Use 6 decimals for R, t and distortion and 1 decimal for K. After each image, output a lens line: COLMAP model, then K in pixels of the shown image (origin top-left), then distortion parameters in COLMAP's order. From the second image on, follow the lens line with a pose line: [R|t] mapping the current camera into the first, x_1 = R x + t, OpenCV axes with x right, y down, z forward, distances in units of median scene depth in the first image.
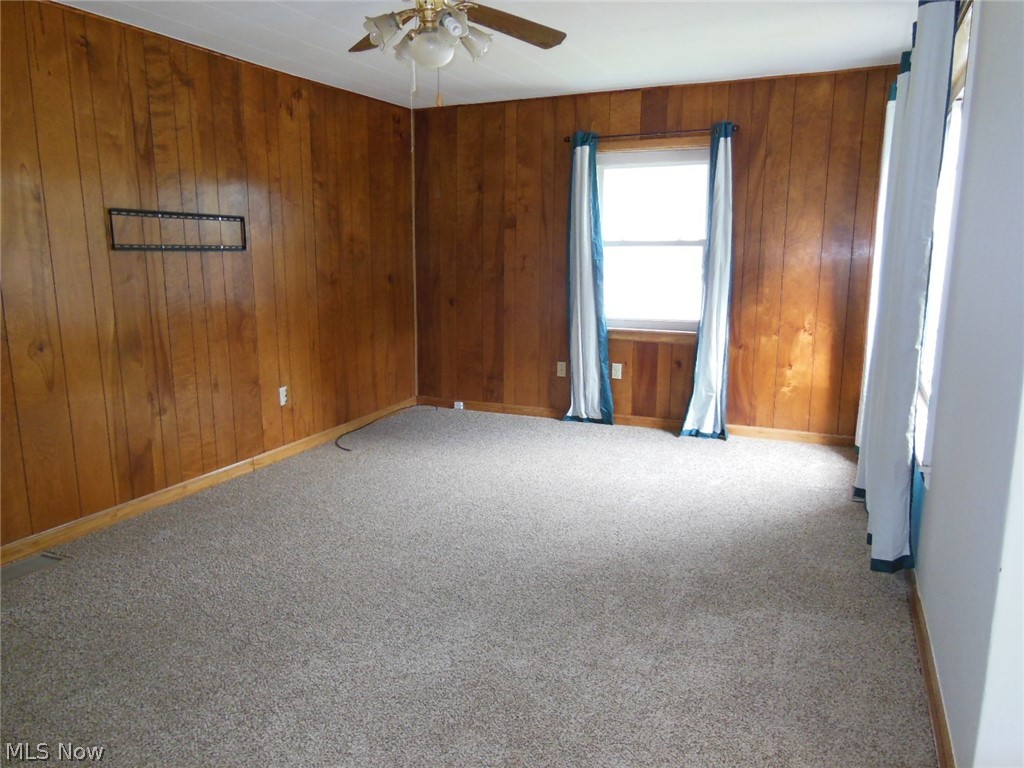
lens RADIAL K [[741.5, 0, 517.8], [0, 741.5, 381.2], [0, 0, 1]] dist [-0.009941, 0.024140]
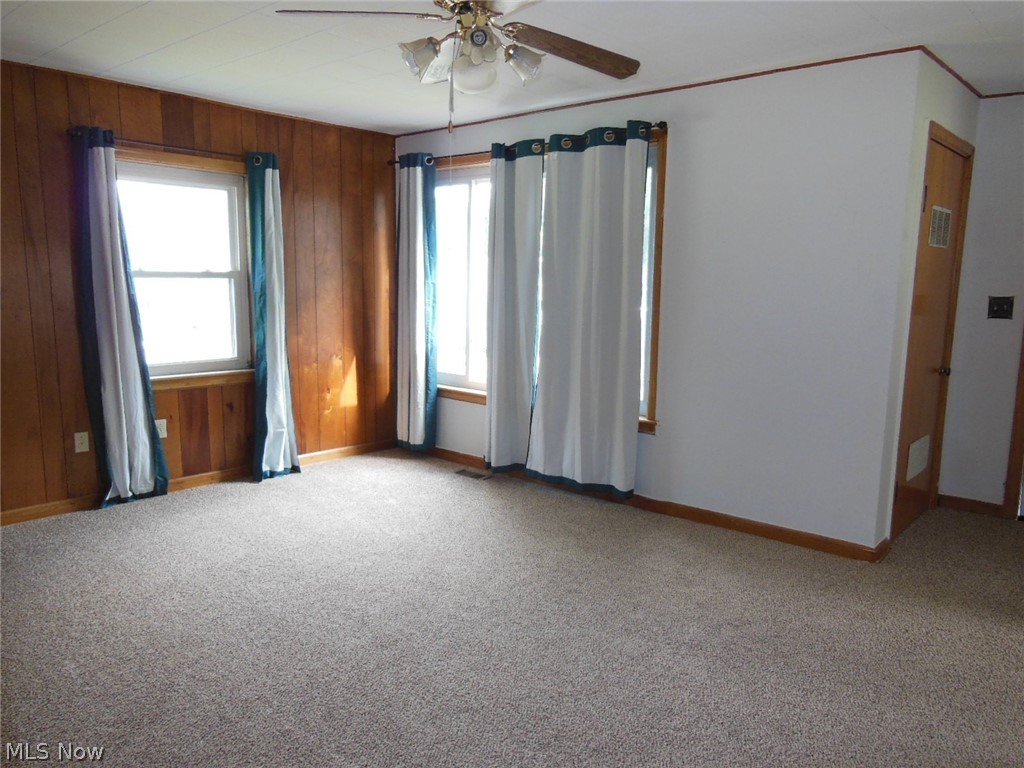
lens RADIAL K [[741.5, 0, 520.3], [0, 741.5, 390.3], [0, 0, 1]] dist [-0.009941, 0.024140]
pose [[0.310934, -0.140056, 0.940056, -0.546707], [0.149786, 0.983944, 0.097052, -0.081149], [-0.938554, 0.110631, 0.326920, 0.378799]]
